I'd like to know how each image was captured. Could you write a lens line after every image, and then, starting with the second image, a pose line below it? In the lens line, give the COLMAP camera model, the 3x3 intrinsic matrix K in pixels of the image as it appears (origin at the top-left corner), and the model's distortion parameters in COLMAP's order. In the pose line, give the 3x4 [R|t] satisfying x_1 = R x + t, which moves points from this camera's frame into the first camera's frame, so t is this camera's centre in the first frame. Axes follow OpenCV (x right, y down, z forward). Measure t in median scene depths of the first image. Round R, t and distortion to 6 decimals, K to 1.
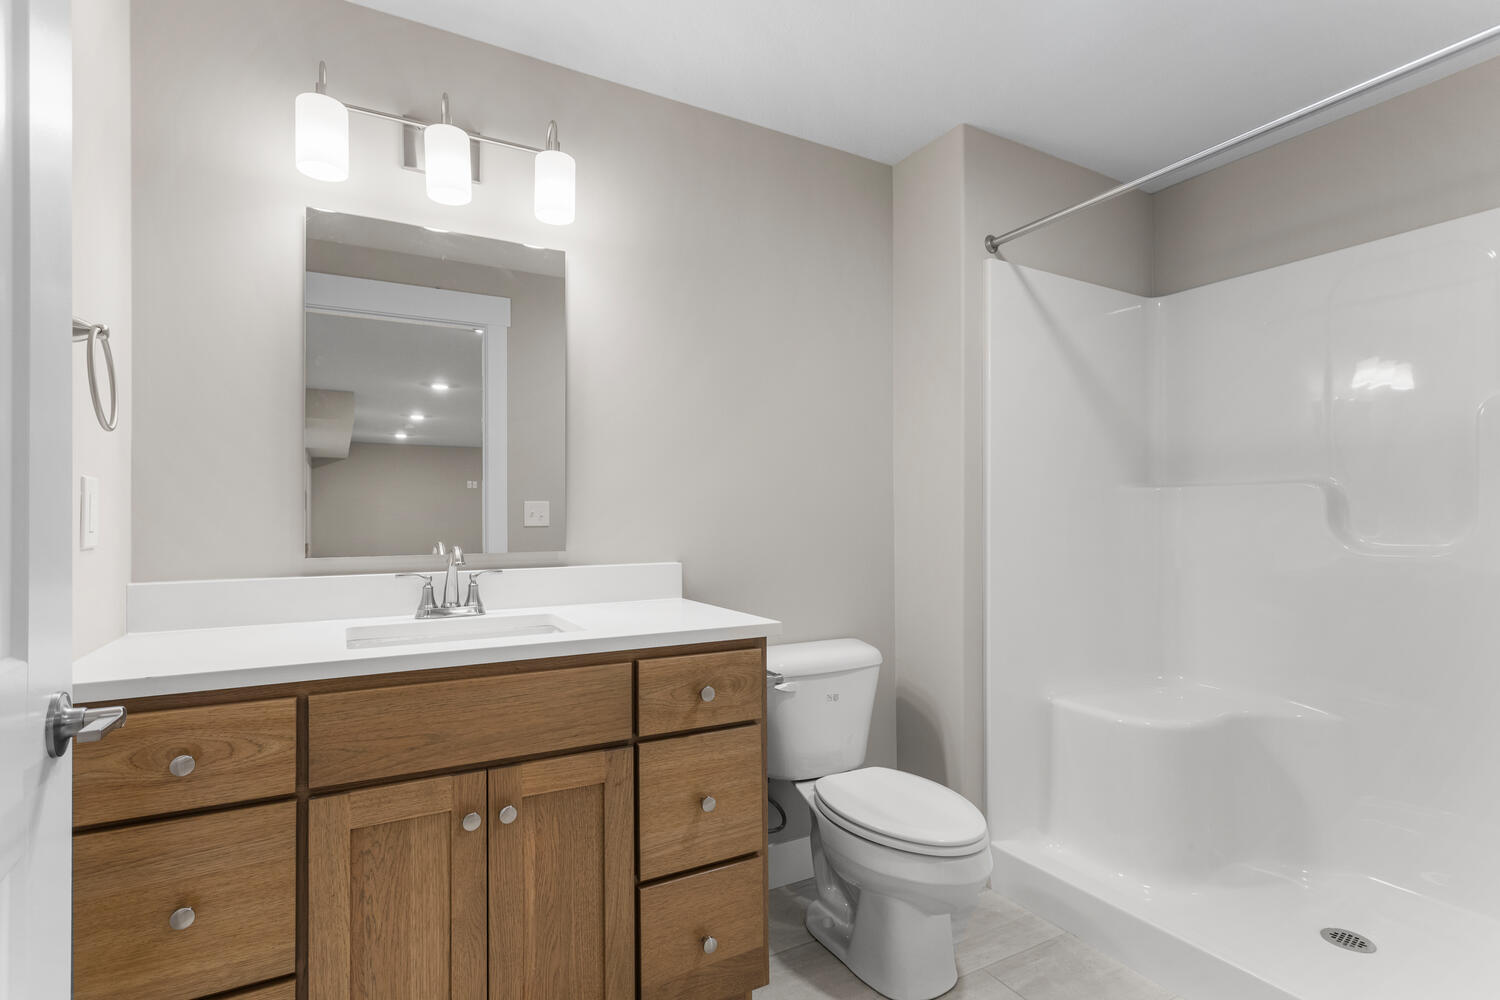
lens RADIAL K [[709.3, 0, 746.7], [0, 709.3, 486.3], [0, 0, 1]] dist [0.001463, 0.000058]
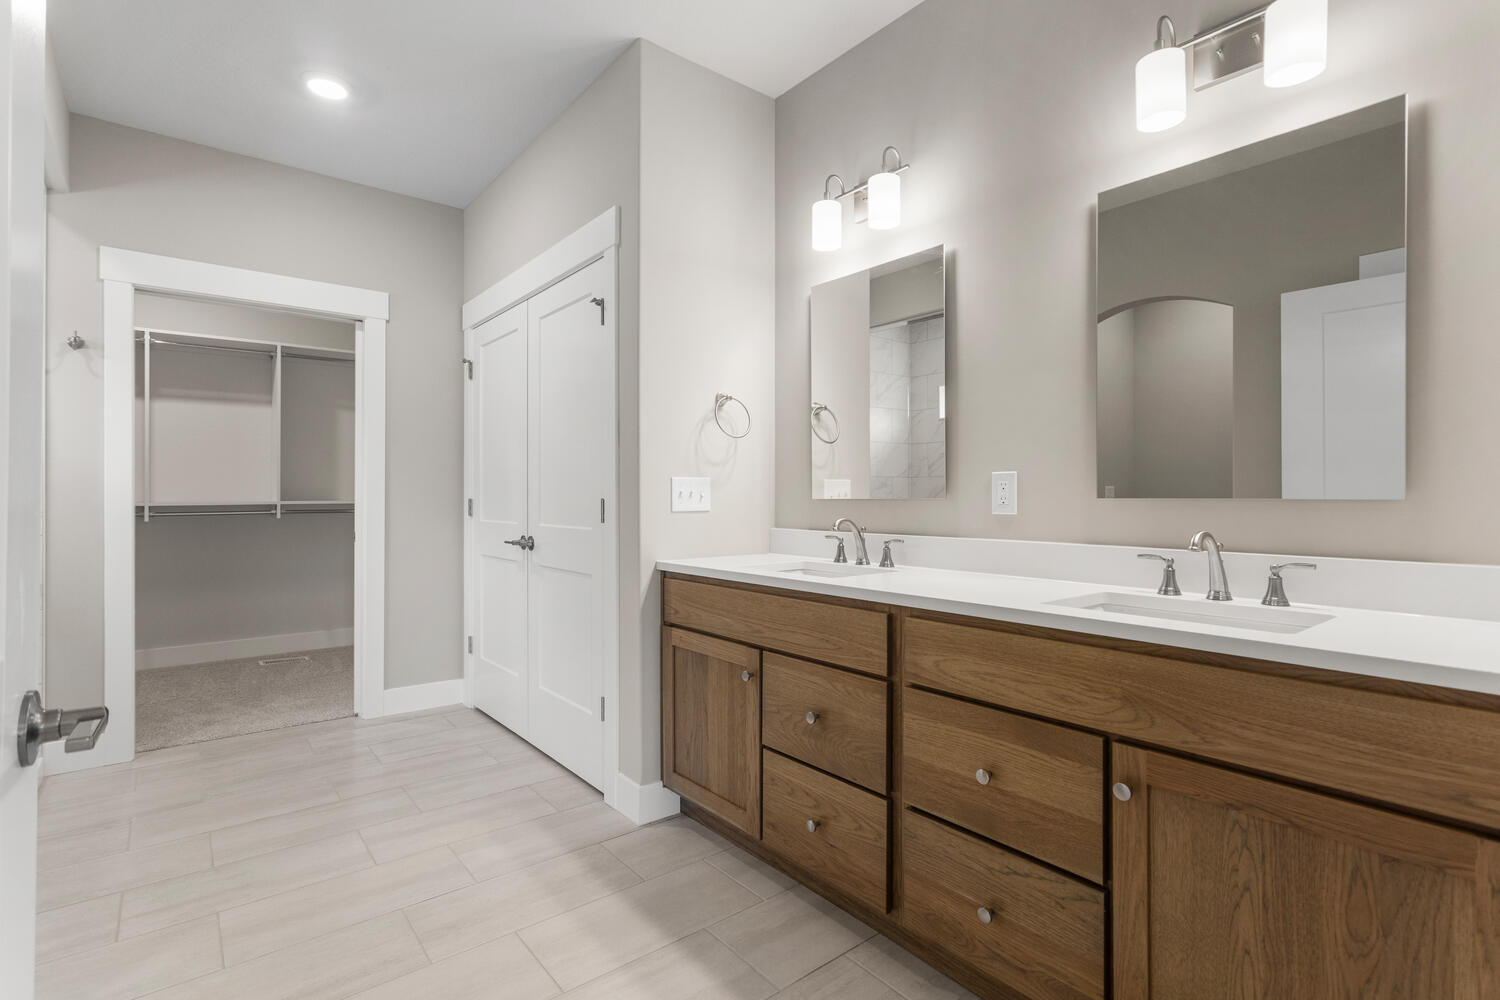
lens RADIAL K [[709.3, 0, 746.7], [0, 709.3, 486.3], [0, 0, 1]] dist [0.001463, 0.000058]
pose [[0.154874, -0.006170, -0.987915, 0.384915], [0.043105, 0.999070, 0.000517, 0.006367], [0.986993, -0.042664, 0.154996, 0.229108]]
